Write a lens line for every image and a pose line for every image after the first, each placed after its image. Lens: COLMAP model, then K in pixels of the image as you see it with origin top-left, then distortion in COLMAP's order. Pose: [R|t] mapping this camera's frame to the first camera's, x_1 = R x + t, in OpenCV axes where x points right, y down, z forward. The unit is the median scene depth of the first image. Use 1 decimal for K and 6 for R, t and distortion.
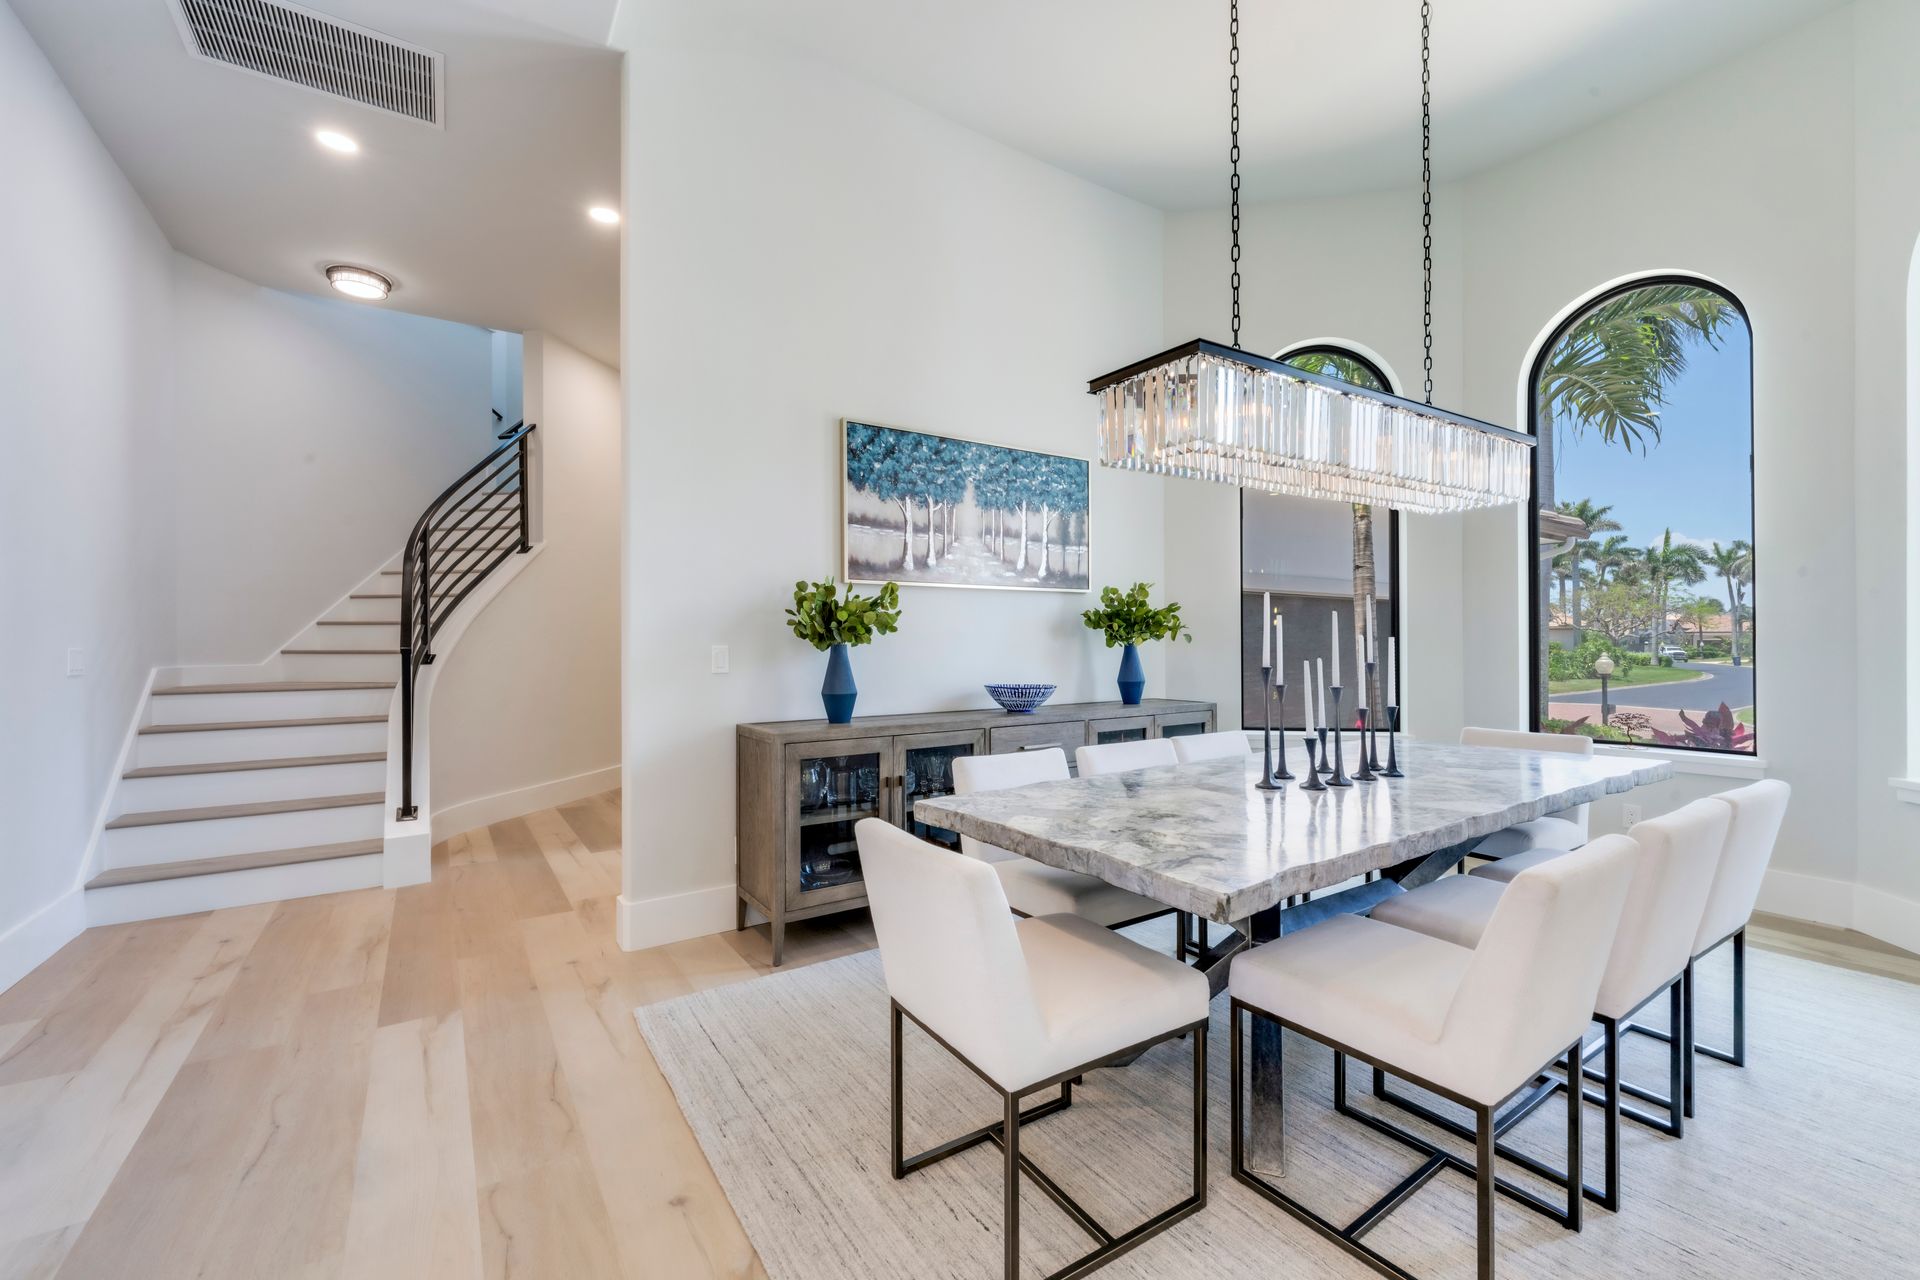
lens RADIAL K [[774.2, 0, 960.2], [0, 774.2, 643.9], [0, 0, 1]] dist [-0.000533, -0.000341]
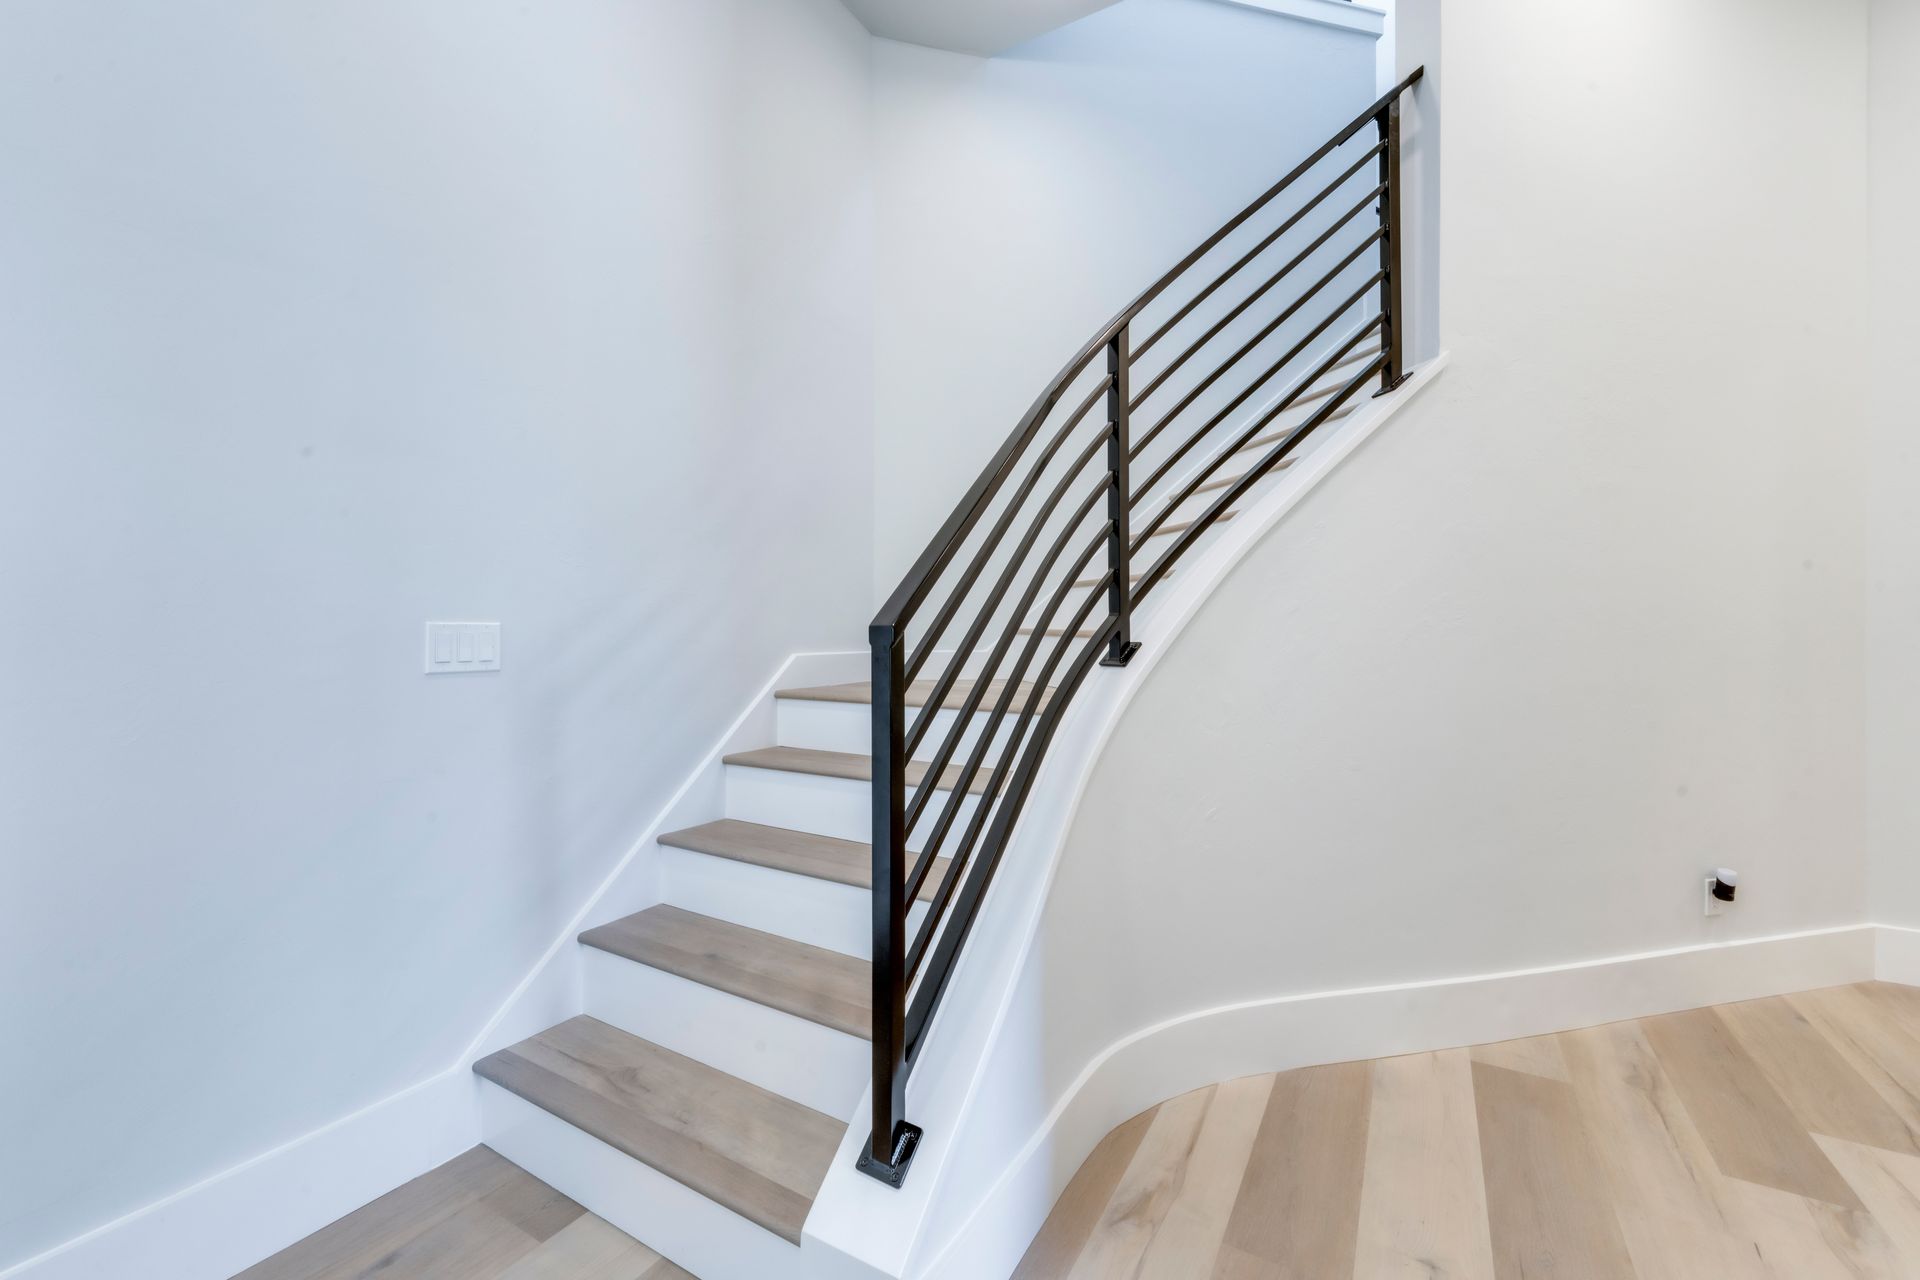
lens RADIAL K [[774.2, 0, 960.2], [0, 774.2, 643.9], [0, 0, 1]] dist [-0.000533, -0.000341]
pose [[0.430299, 0.021281, -0.902436, -0.293178], [0.003503, 0.999675, 0.025244, 0.003403], [0.902680, -0.014024, 0.430084, 0.623038]]
